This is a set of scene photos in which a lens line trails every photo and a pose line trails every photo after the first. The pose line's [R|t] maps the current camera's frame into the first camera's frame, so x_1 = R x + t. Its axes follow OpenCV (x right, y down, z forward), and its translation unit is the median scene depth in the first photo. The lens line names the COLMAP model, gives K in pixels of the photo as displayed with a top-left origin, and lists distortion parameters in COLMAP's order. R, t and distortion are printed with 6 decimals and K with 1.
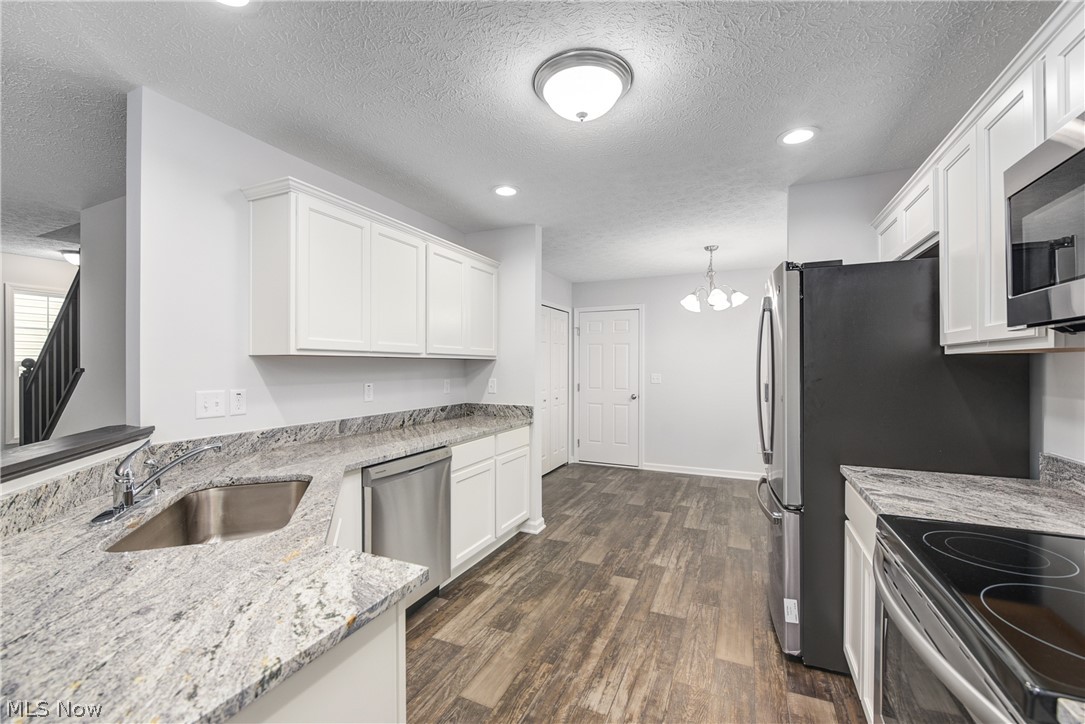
lens RADIAL K [[455.5, 0, 542.0], [0, 455.5, 365.5], [0, 0, 1]] dist [-0.002663, -0.000937]
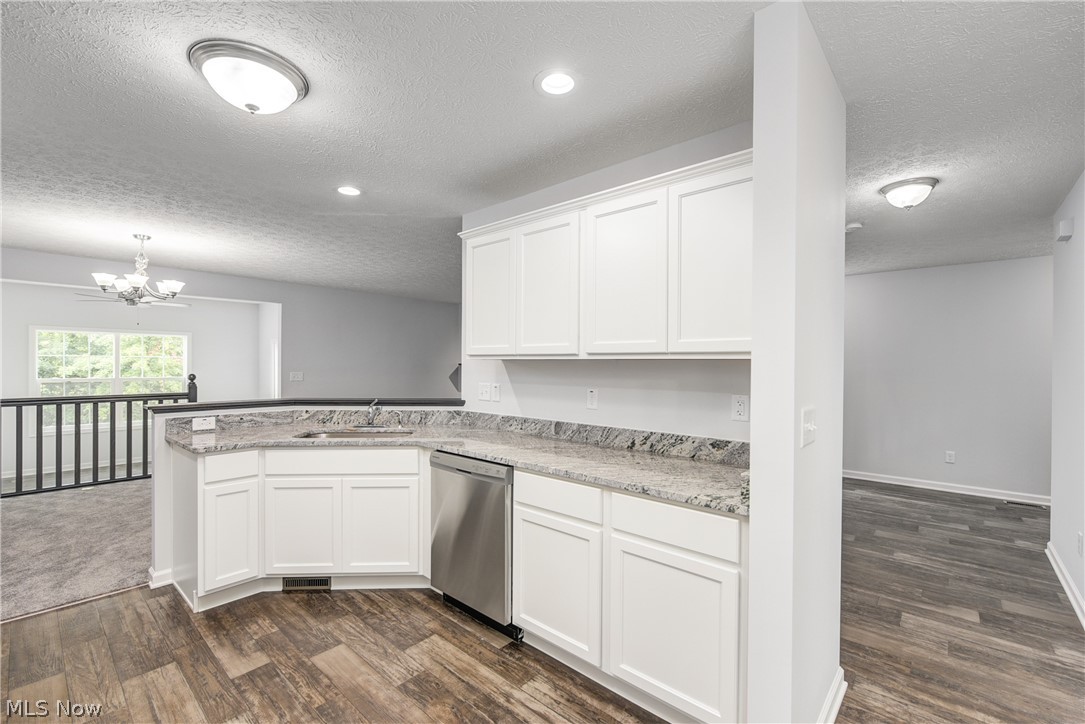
lens RADIAL K [[455.5, 0, 522.2], [0, 455.5, 360.9], [0, 0, 1]] dist [-0.002663, -0.000937]
pose [[-0.306876, -0.011405, -0.951681, 0.569716], [-0.009139, 0.999917, -0.009036, -0.007247], [0.951706, 0.005925, -0.306955, 1.258800]]
